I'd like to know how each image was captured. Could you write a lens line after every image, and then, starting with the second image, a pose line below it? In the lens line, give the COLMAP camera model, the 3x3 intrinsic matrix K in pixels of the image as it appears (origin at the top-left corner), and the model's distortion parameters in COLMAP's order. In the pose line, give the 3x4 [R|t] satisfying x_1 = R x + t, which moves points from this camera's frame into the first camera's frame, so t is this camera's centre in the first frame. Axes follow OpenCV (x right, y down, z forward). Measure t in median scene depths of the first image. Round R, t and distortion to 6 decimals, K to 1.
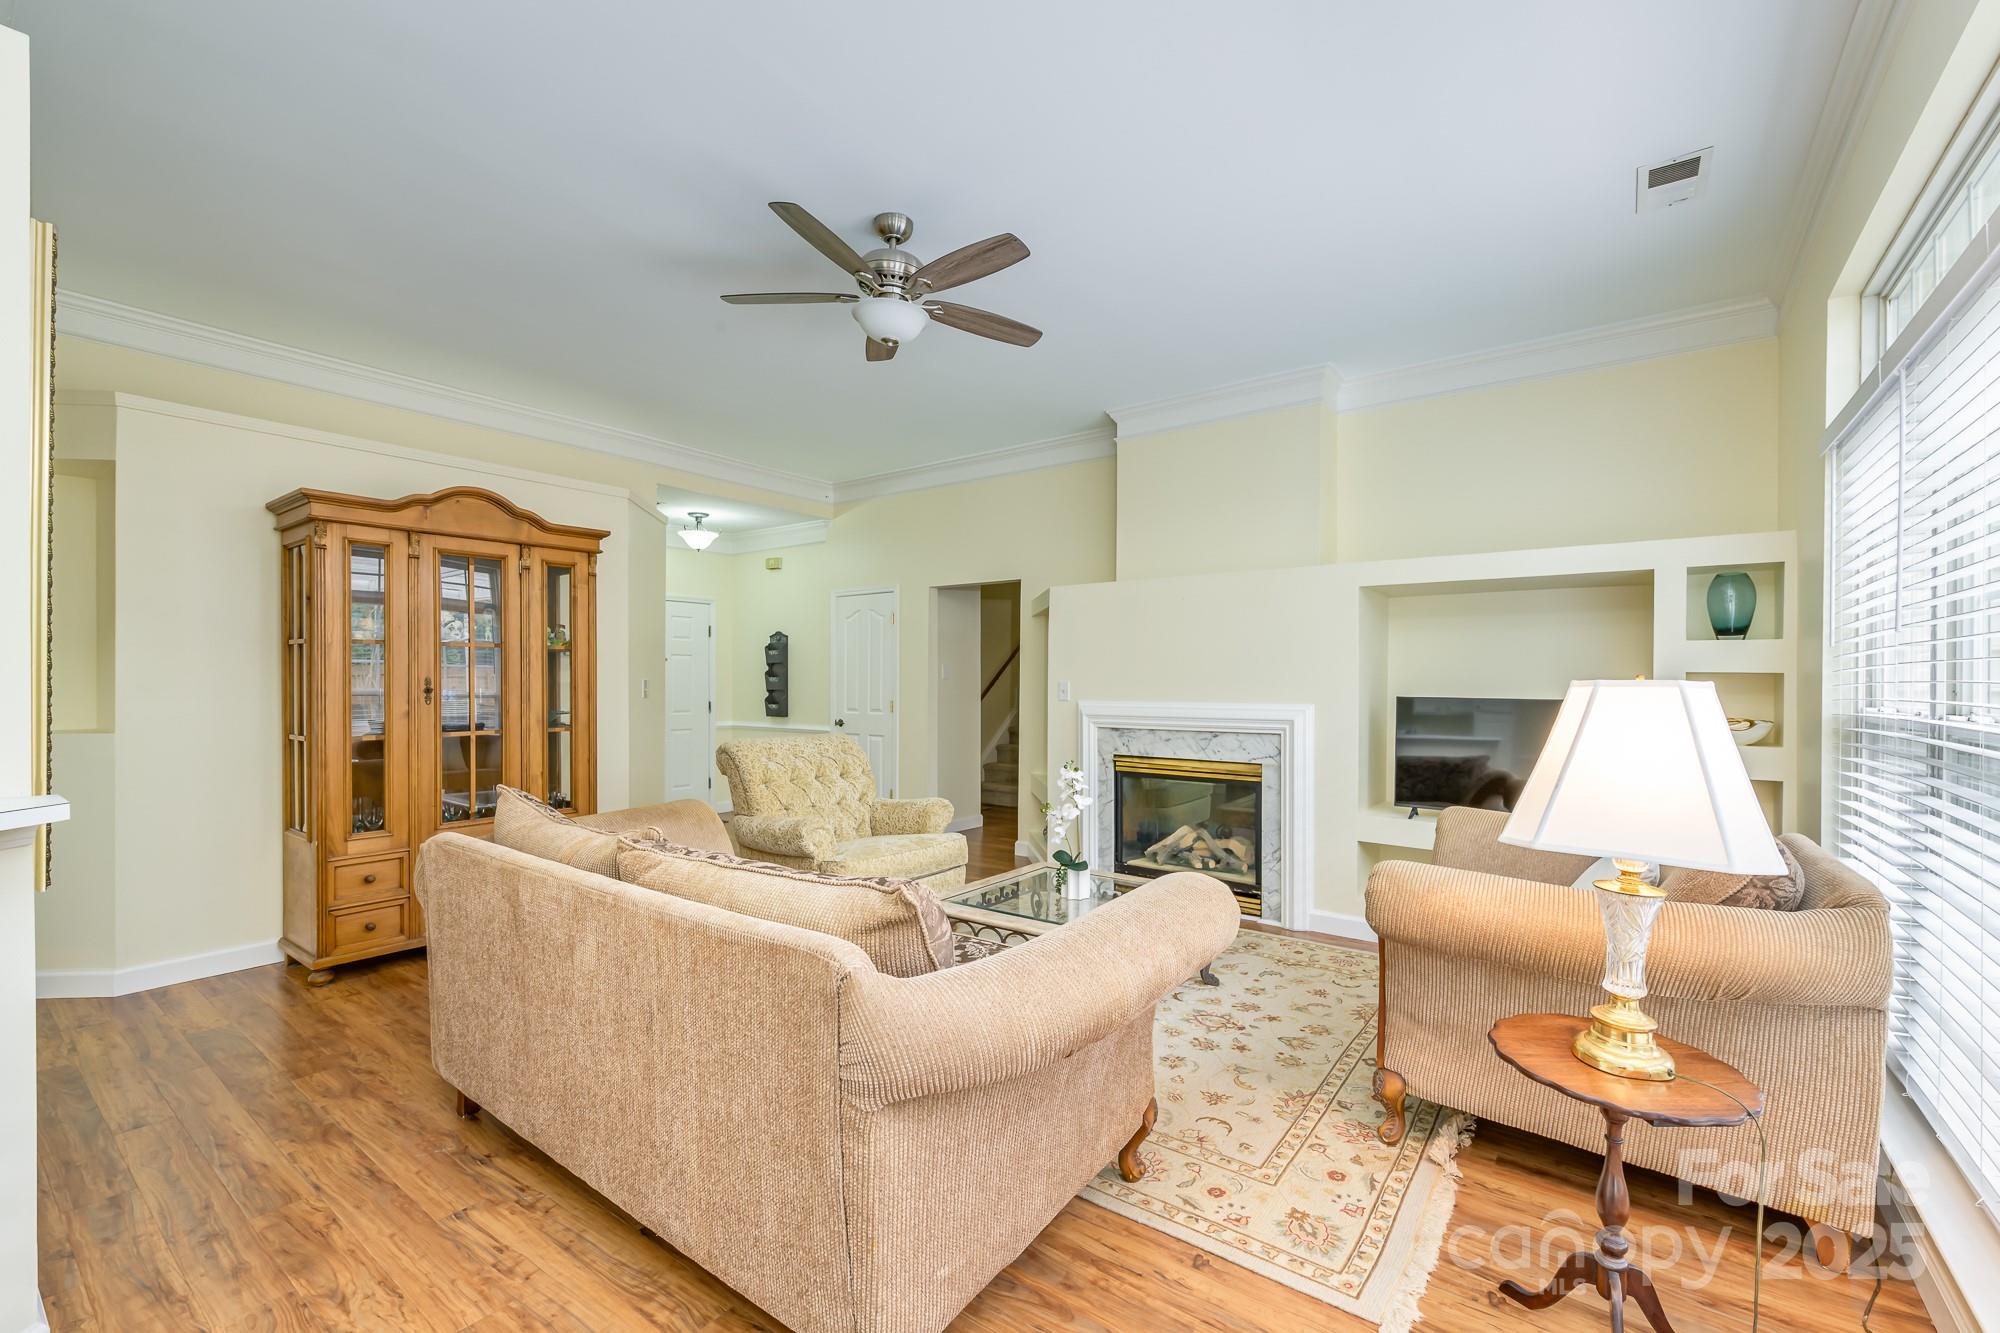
lens RADIAL K [[824.2, 0, 1018.9], [0, 824.2, 675.2], [0, 0, 1]] dist [0.006147, -0.000630]
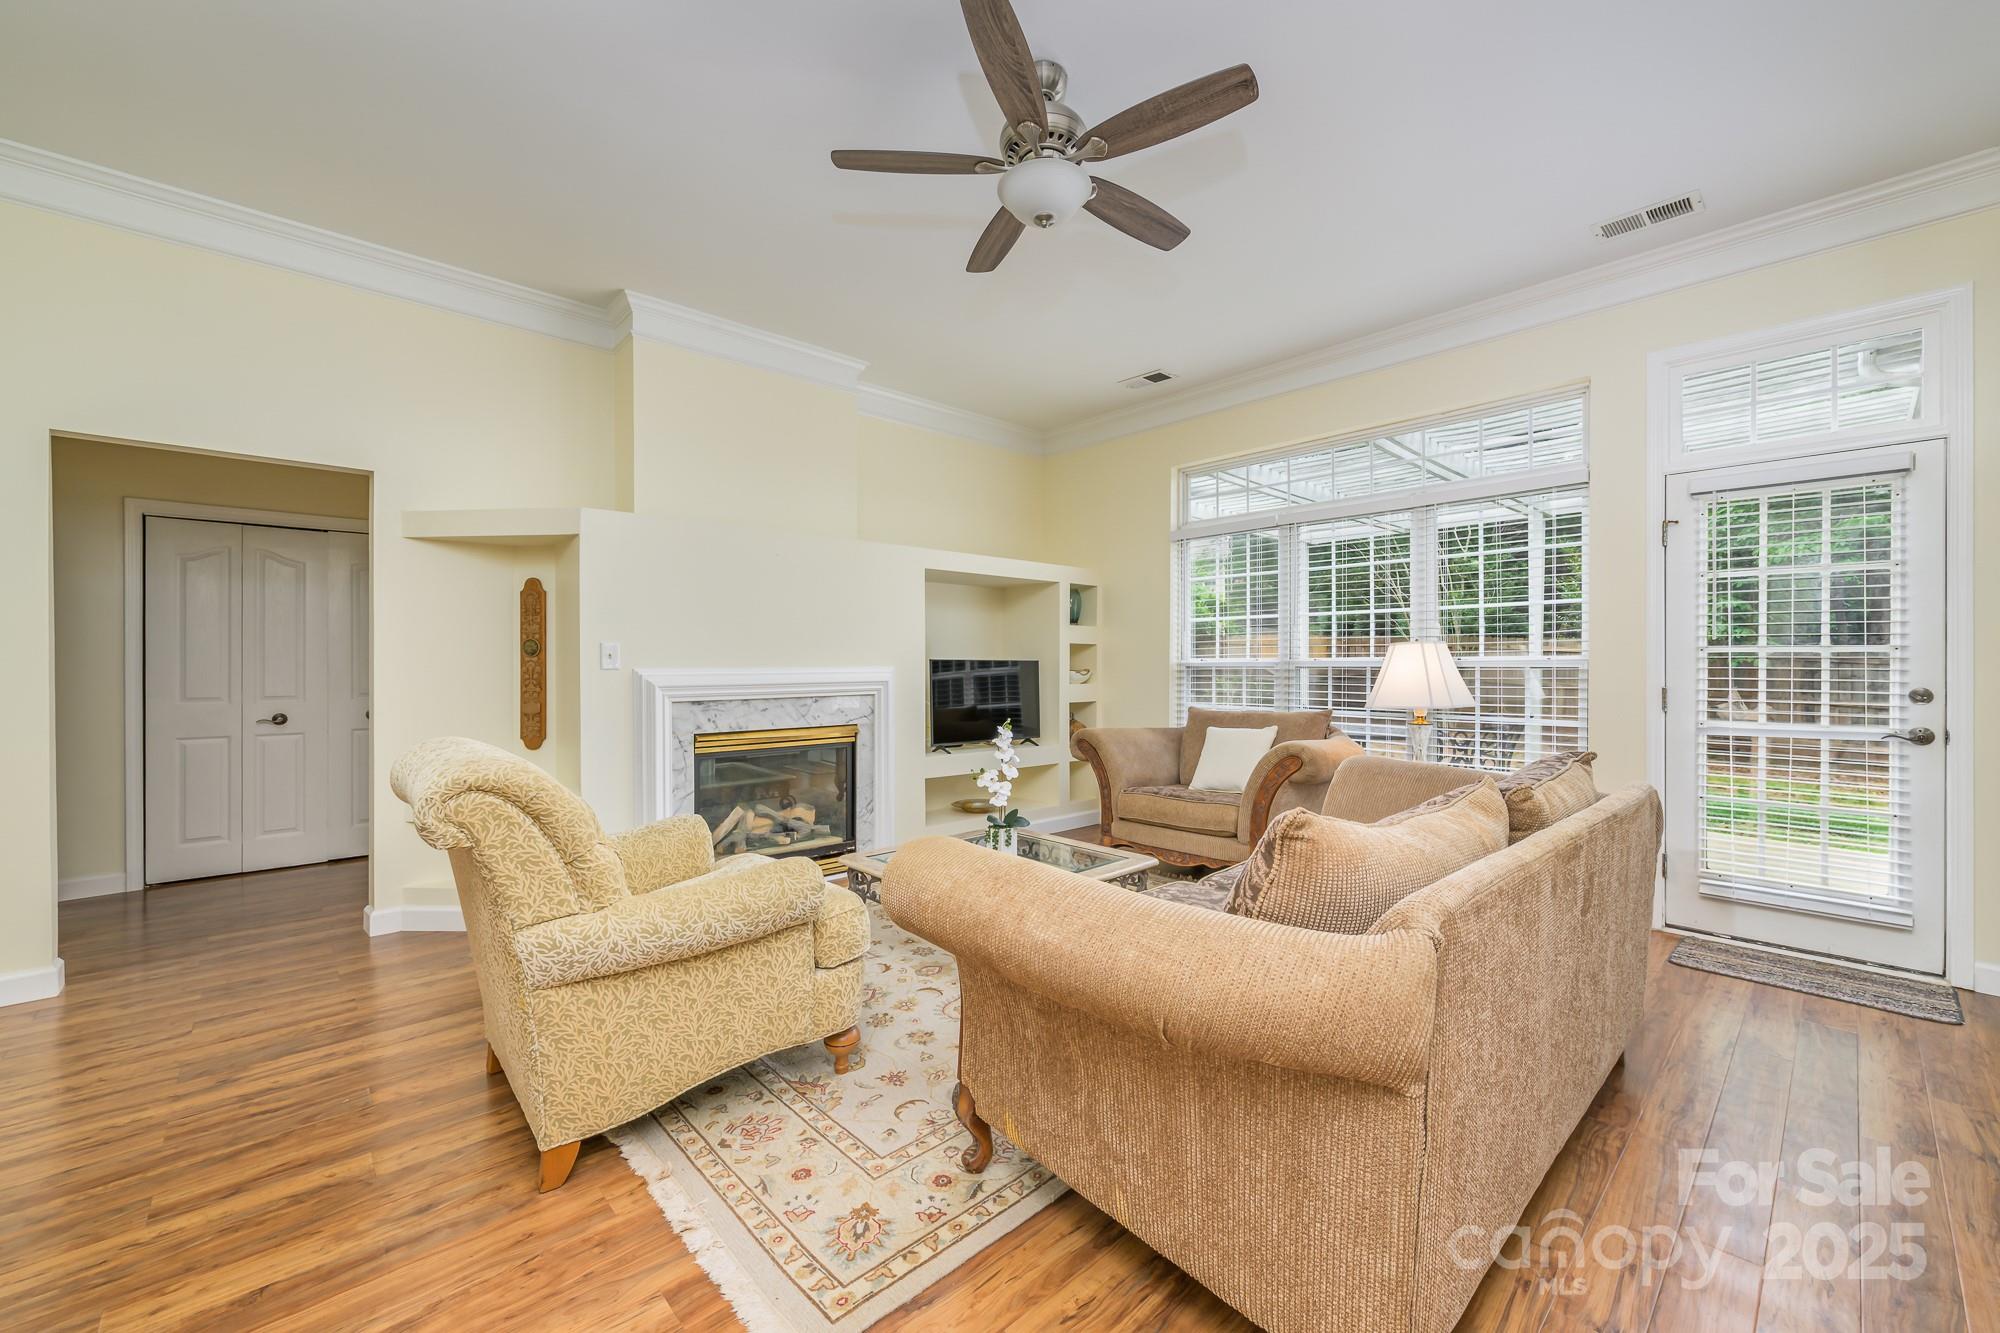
lens RADIAL K [[791.3, 0, 1019.0], [0, 791.3, 657.3], [0, 0, 1]] dist [0.002186, -0.000090]
pose [[0.173622, -0.001609, 0.984811, -0.647866], [-0.006849, 0.999973, 0.002841, 0.018543], [-0.984788, -0.007238, 0.173607, 0.613264]]
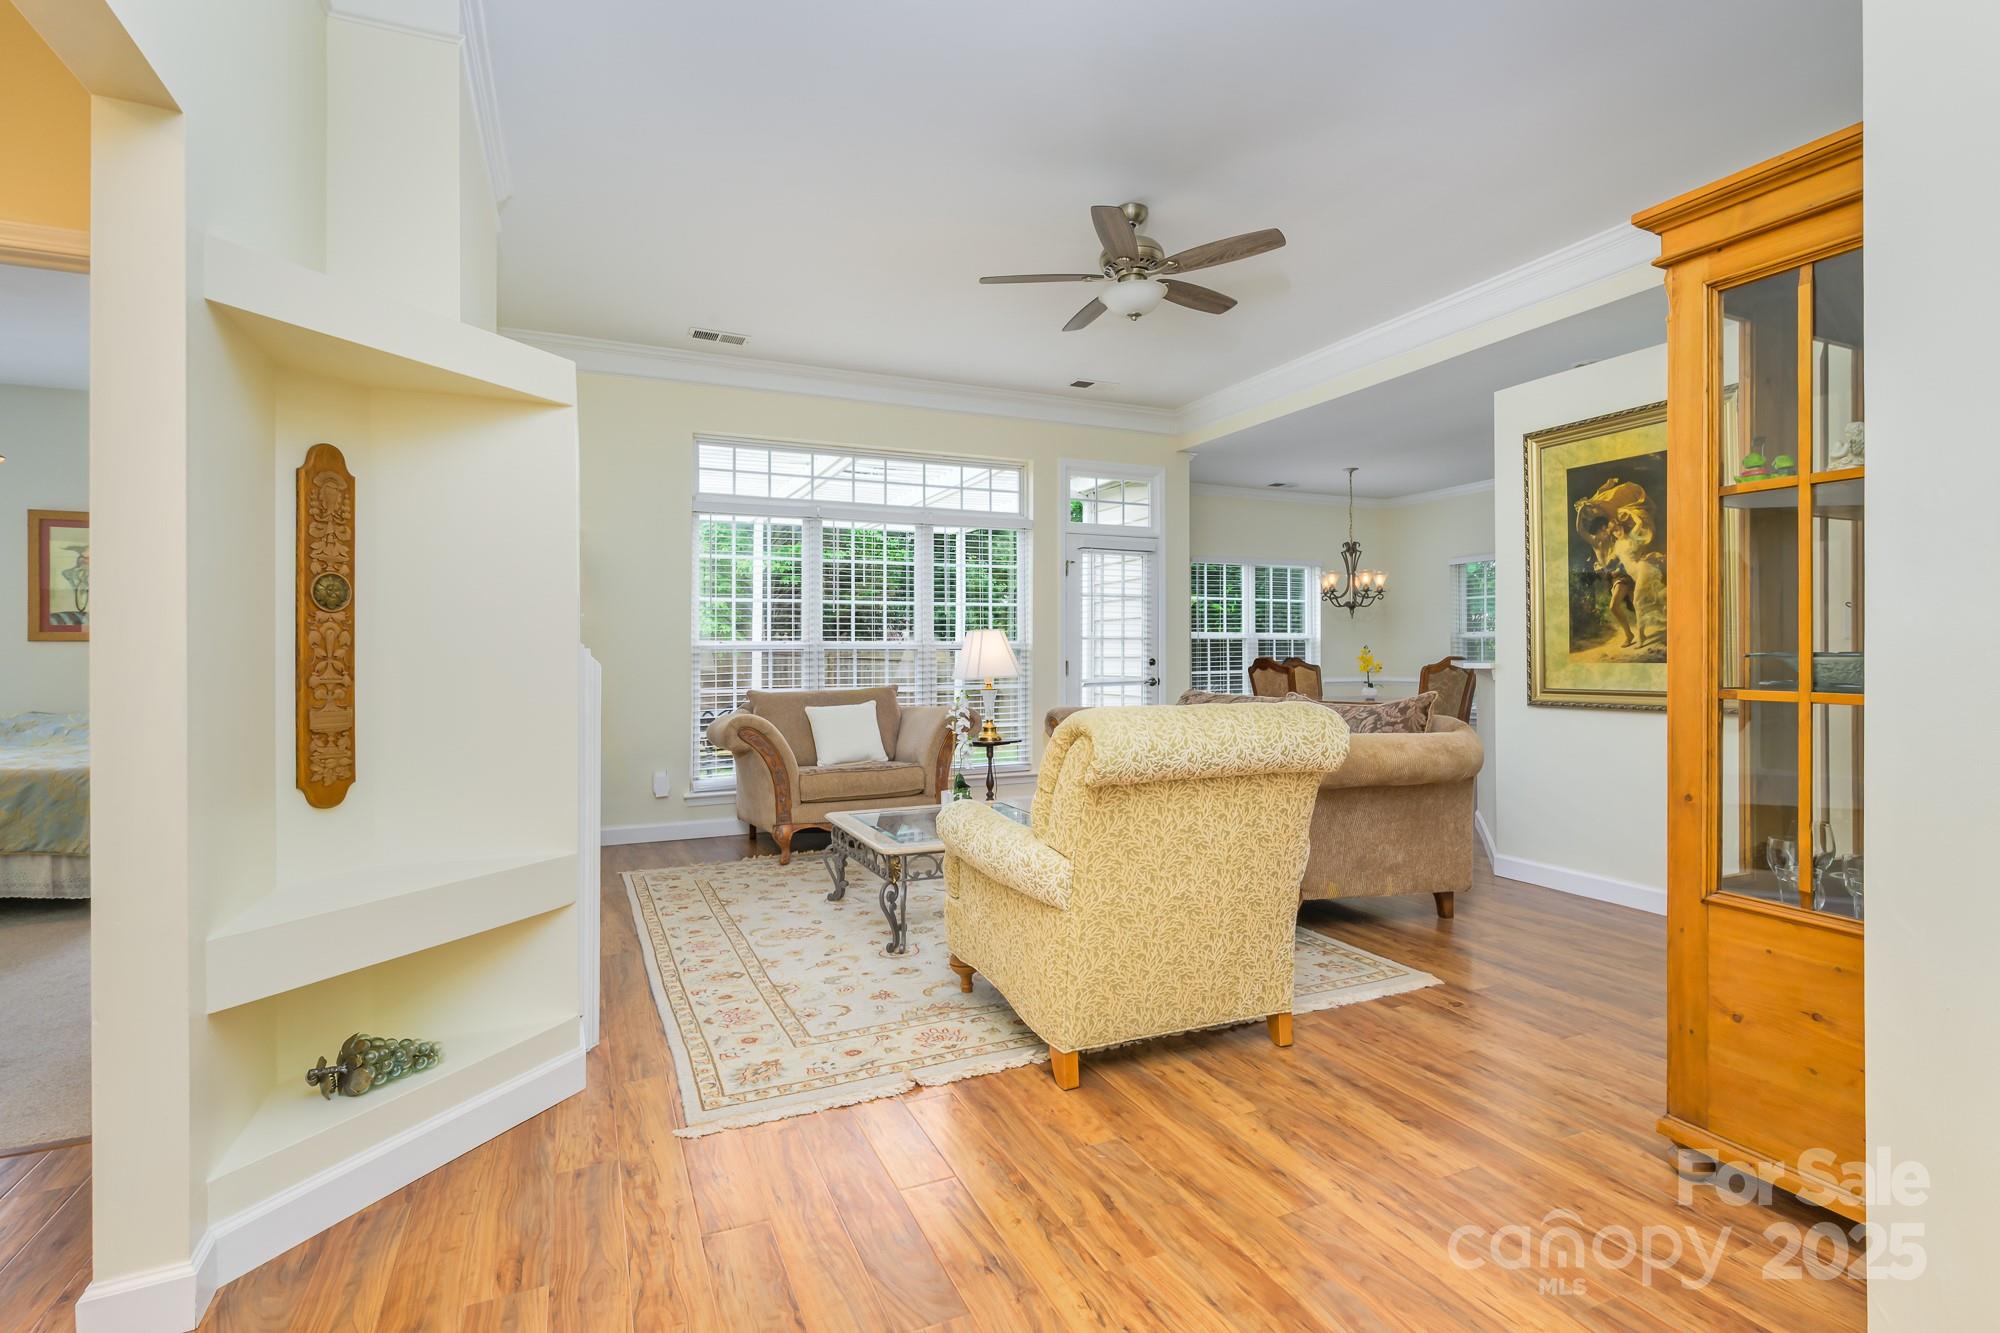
lens RADIAL K [[947.5, 0, 1000.0], [0, 947.5, 652.6], [0, 0, 1]] dist [-0.010320, -0.000590]
pose [[-0.870484, 0.002483, 0.492190, -0.435283], [-0.002181, 0.999958, -0.008902, 0.047405], [-0.492191, -0.008823, -0.870442, 1.513773]]
